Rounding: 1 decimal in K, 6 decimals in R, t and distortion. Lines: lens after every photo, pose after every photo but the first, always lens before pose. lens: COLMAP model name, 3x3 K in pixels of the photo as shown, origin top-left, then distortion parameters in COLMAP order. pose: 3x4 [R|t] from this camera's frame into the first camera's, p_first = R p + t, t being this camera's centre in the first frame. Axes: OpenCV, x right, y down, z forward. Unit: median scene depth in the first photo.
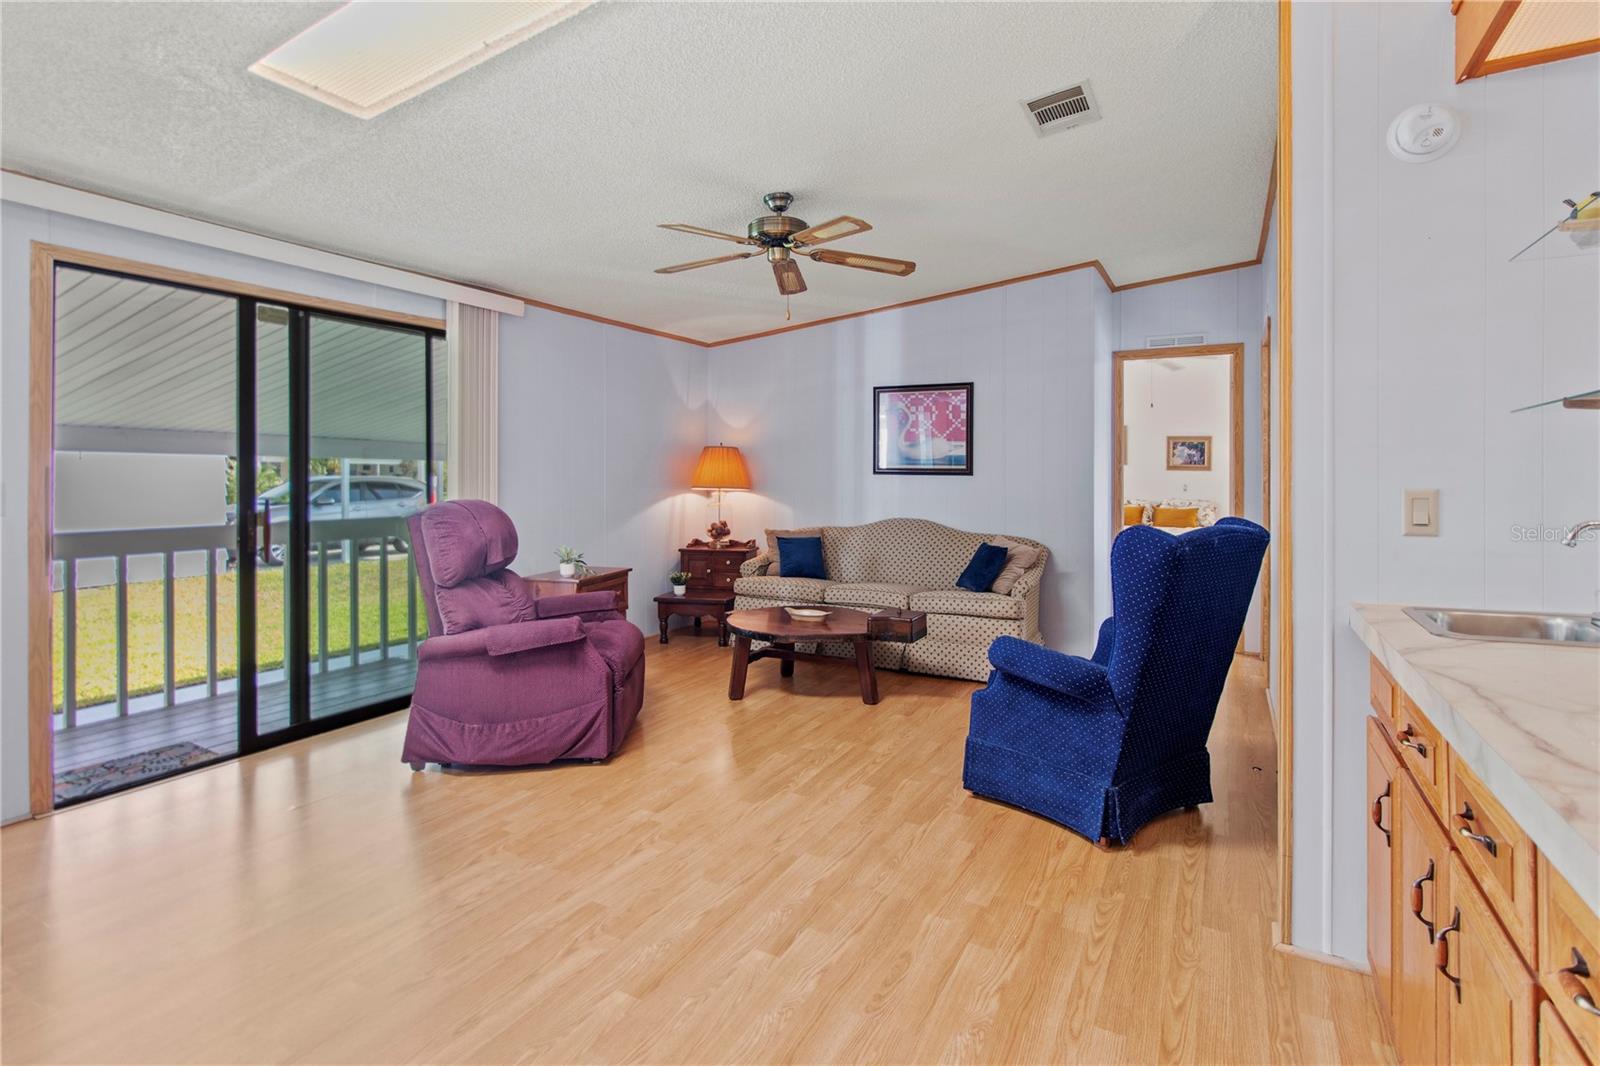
lens RADIAL K [[764.6, 0, 809.1], [0, 764.6, 478.6], [0, 0, 1]] dist [0.002710, 0.000456]
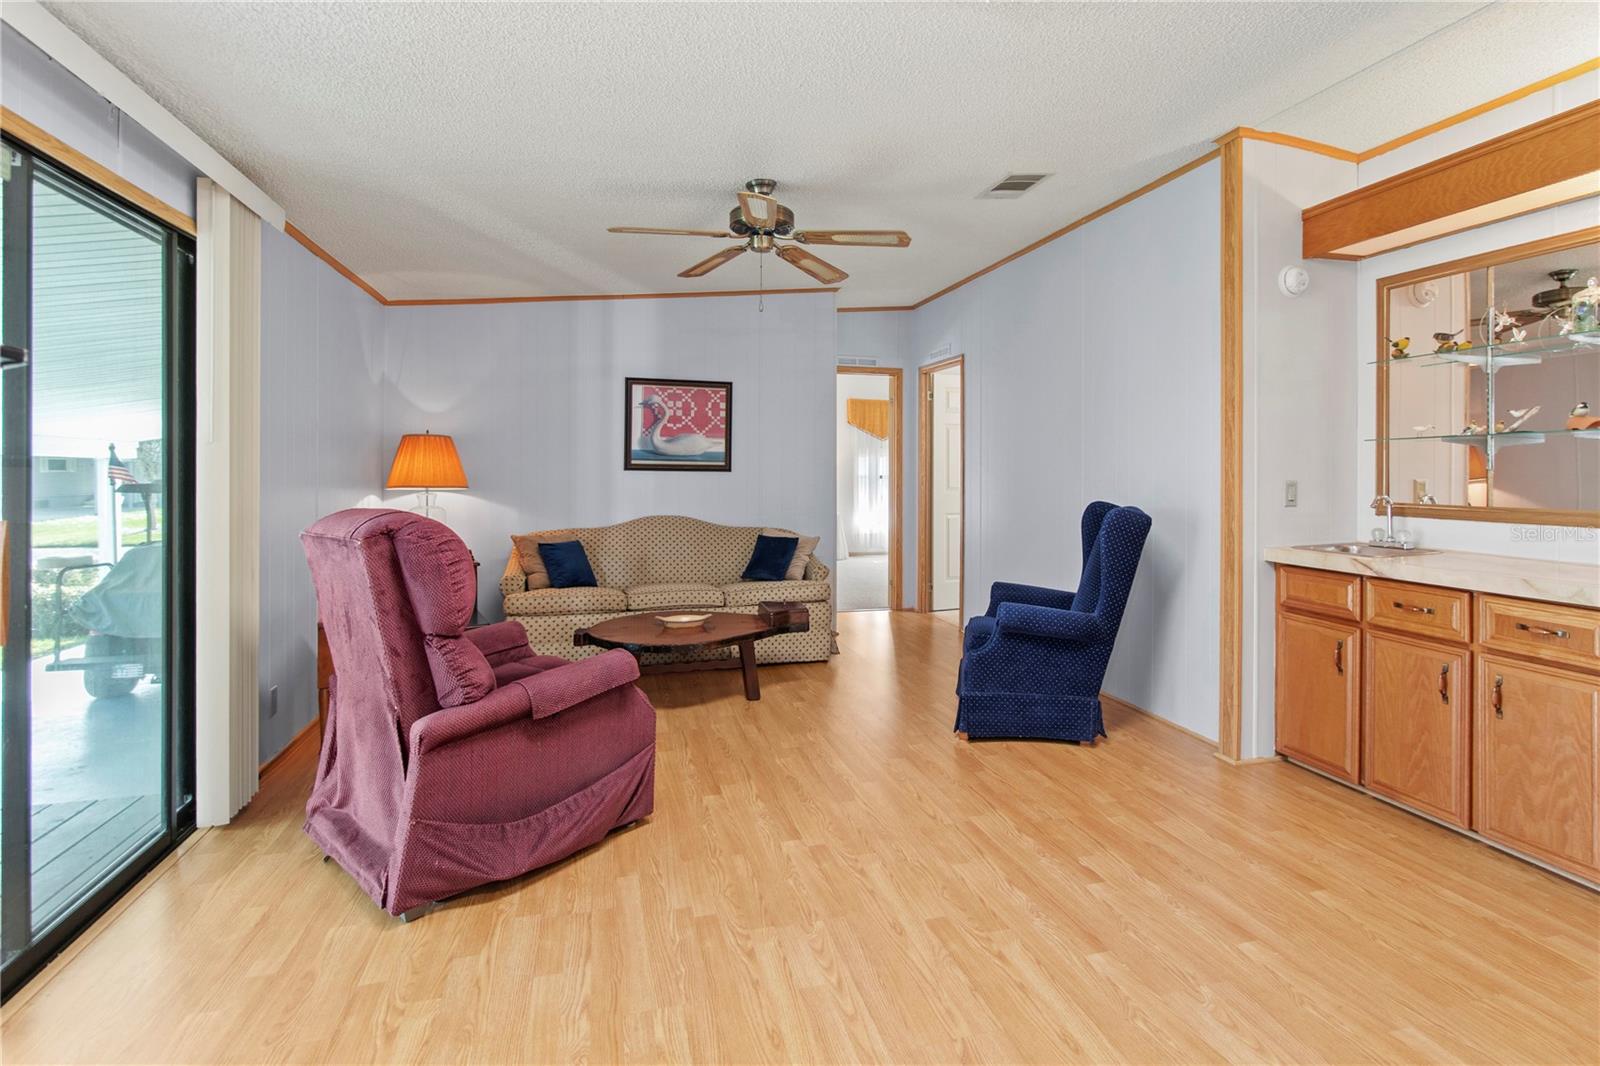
lens RADIAL K [[771.2, 0, 811.3], [0, 771.2, 476.1], [0, 0, 1]] dist [0.000760, 0.000252]
pose [[0.717637, -0.004072, 0.696406, -0.647060], [0.001583, 0.999990, 0.004216, -0.003353], [-0.696416, -0.001923, 0.717636, 0.251523]]
